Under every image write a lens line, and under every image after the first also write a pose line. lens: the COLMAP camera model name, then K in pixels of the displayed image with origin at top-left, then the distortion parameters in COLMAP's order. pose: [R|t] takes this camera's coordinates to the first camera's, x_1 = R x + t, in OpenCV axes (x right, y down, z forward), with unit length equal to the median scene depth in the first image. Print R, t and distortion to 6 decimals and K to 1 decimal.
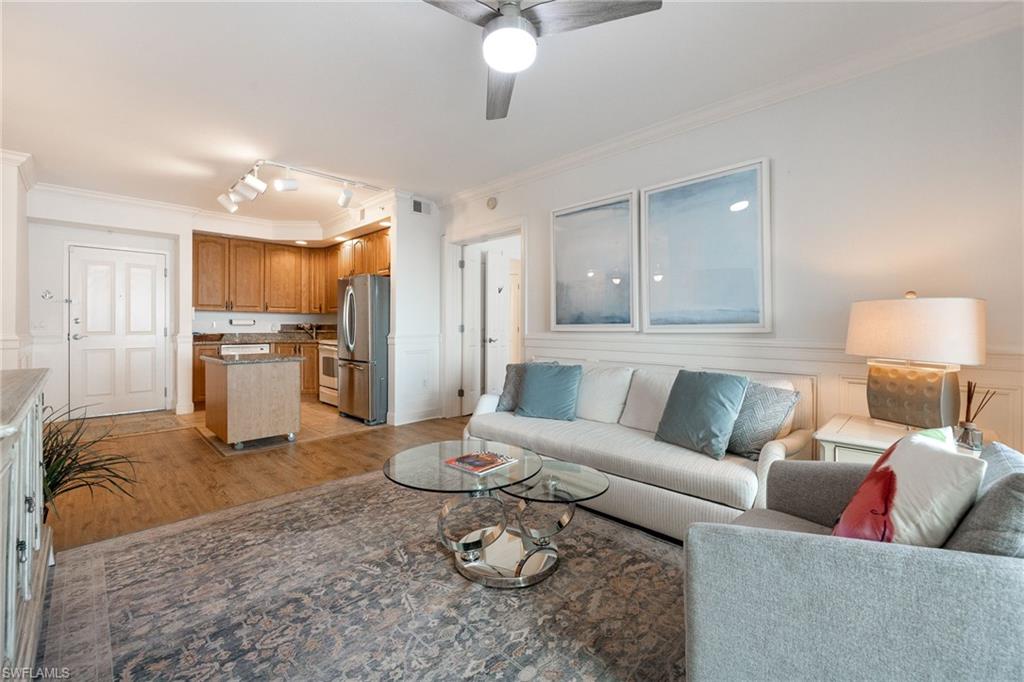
lens RADIAL K [[418.9, 0, 513.5], [0, 418.9, 327.6], [0, 0, 1]] dist [-0.007369, -0.000139]
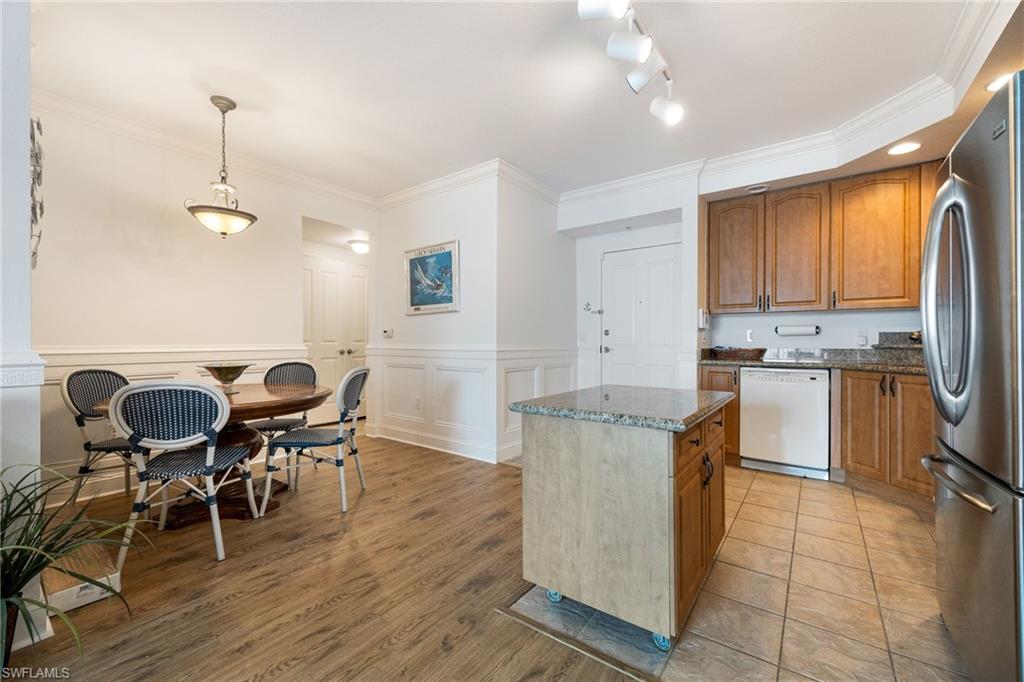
lens RADIAL K [[407.8, 0, 517.3], [0, 407.8, 342.8], [0, 0, 1]] dist [0.001687, 0.000204]
pose [[0.134300, -0.000534, -0.990941, -0.213413], [-0.001627, 0.999998, -0.000759, 0.009967], [0.990939, 0.001714, 0.134298, 0.876889]]
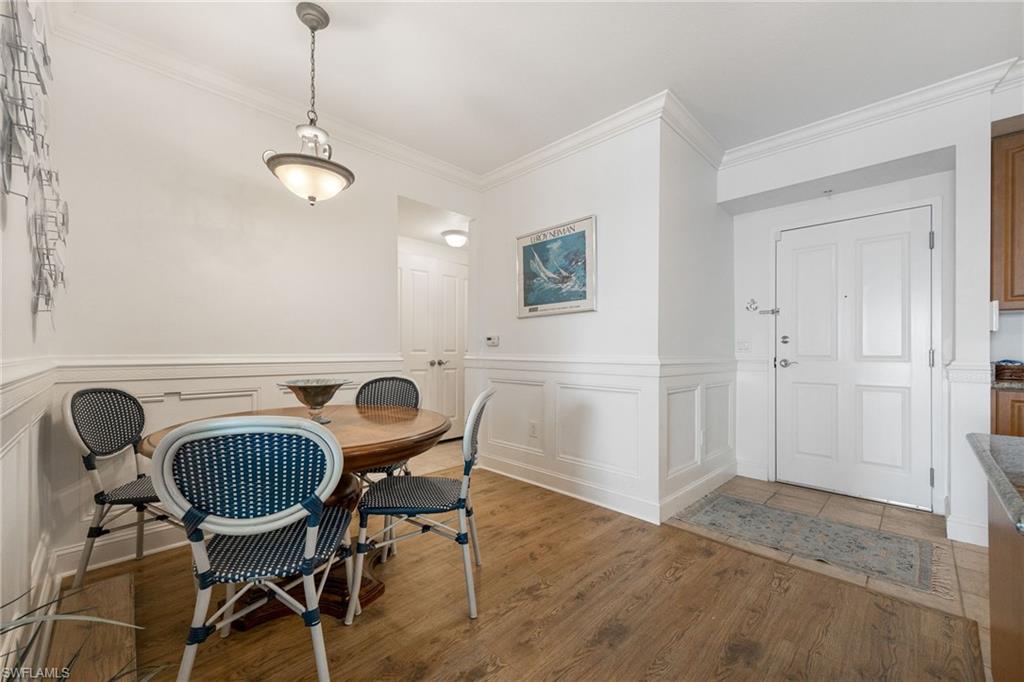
lens RADIAL K [[406.1, 0, 509.9], [0, 406.1, 351.0], [0, 0, 1]] dist [0.002174, 0.000273]
pose [[-0.022693, -0.005026, -0.999730, -0.480667], [-0.005488, 0.999973, -0.004903, 0.010572], [0.999727, 0.005376, -0.022720, 0.727756]]
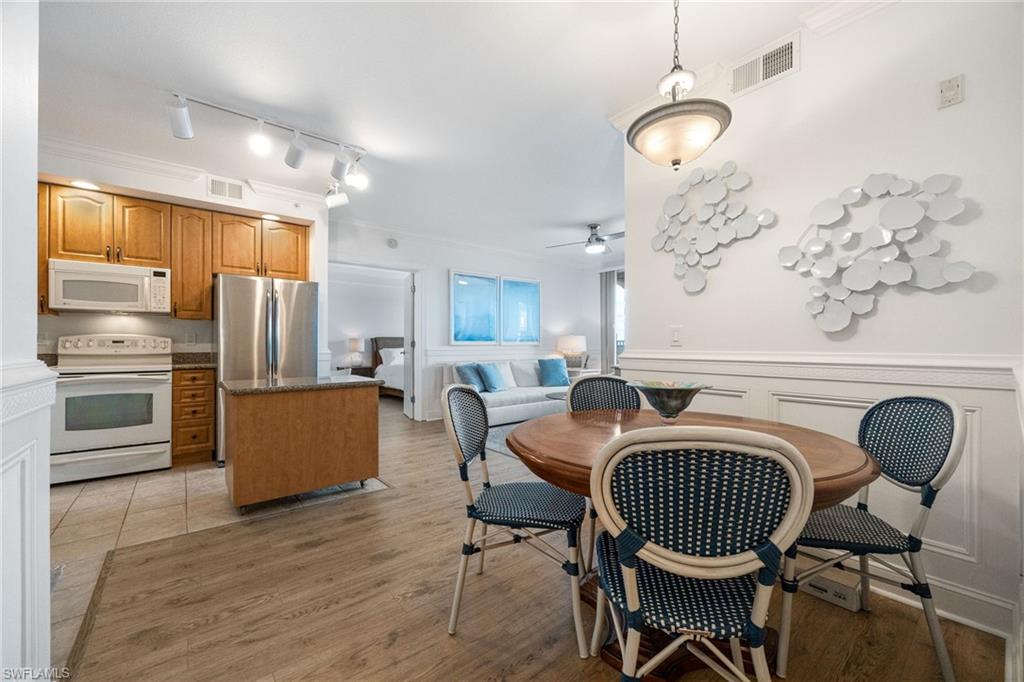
lens RADIAL K [[407.8, 0, 517.3], [0, 407.8, 342.8], [0, 0, 1]] dist [0.001687, 0.000204]
pose [[0.112390, 0.002237, 0.993662, -1.404737], [0.001899, 0.999995, -0.002466, 0.003933], [-0.993662, 0.002165, 0.112385, 0.584626]]
